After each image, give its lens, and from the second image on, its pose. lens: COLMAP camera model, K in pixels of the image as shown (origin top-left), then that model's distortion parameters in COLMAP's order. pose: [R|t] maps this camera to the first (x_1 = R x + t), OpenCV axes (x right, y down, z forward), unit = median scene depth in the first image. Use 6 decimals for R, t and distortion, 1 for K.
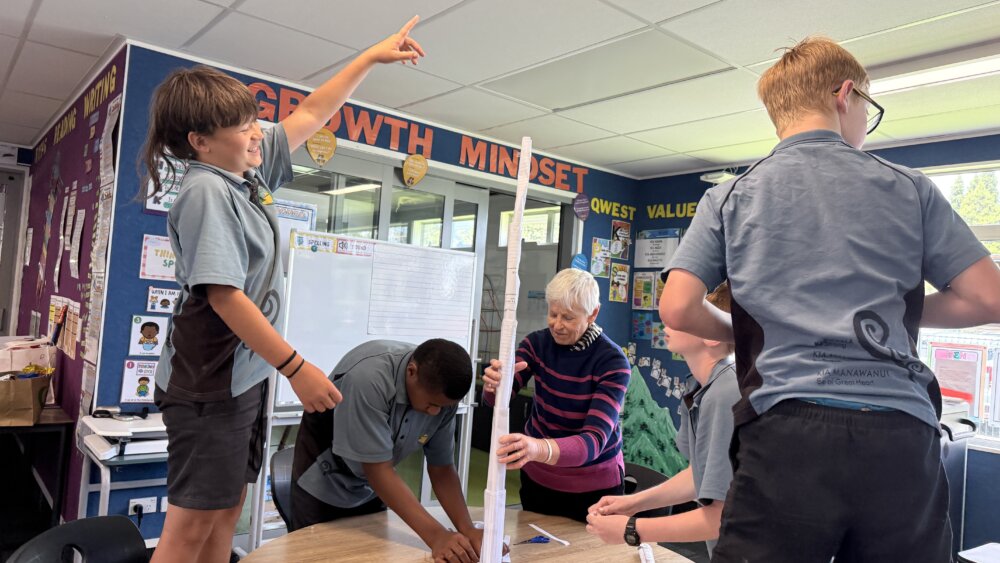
lens RADIAL K [[709.7, 0, 501.0], [0, 709.7, 281.1], [0, 0, 1]] dist [-0.006401, -0.001717]
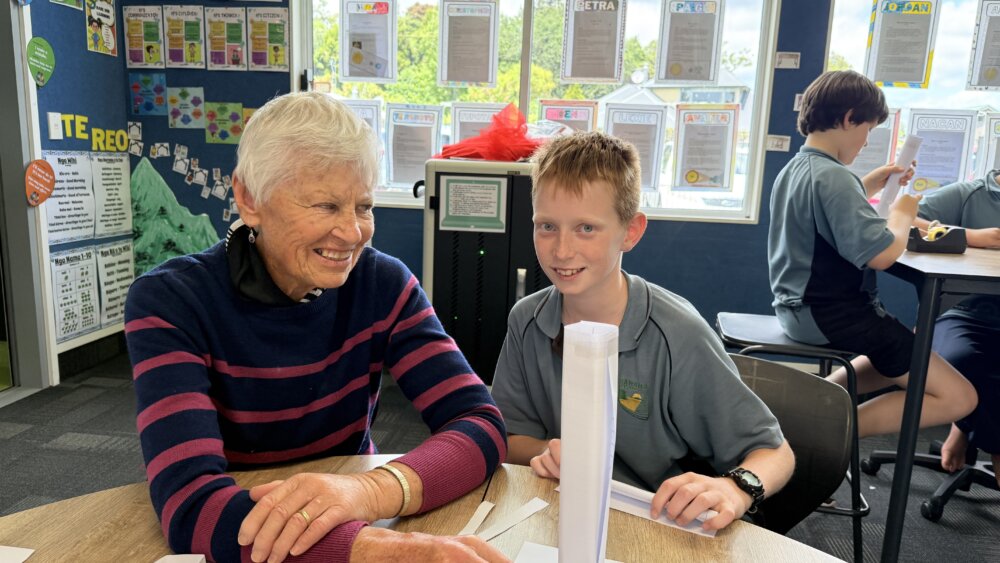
lens RADIAL K [[709.7, 0, 503.5], [0, 709.7, 283.6], [0, 0, 1]] dist [-0.006401, -0.001717]
pose [[0.724601, -0.180067, 0.665229, -0.028031], [-0.009312, 0.962616, 0.270709, 0.051867], [-0.689106, -0.202351, 0.695835, 0.293825]]
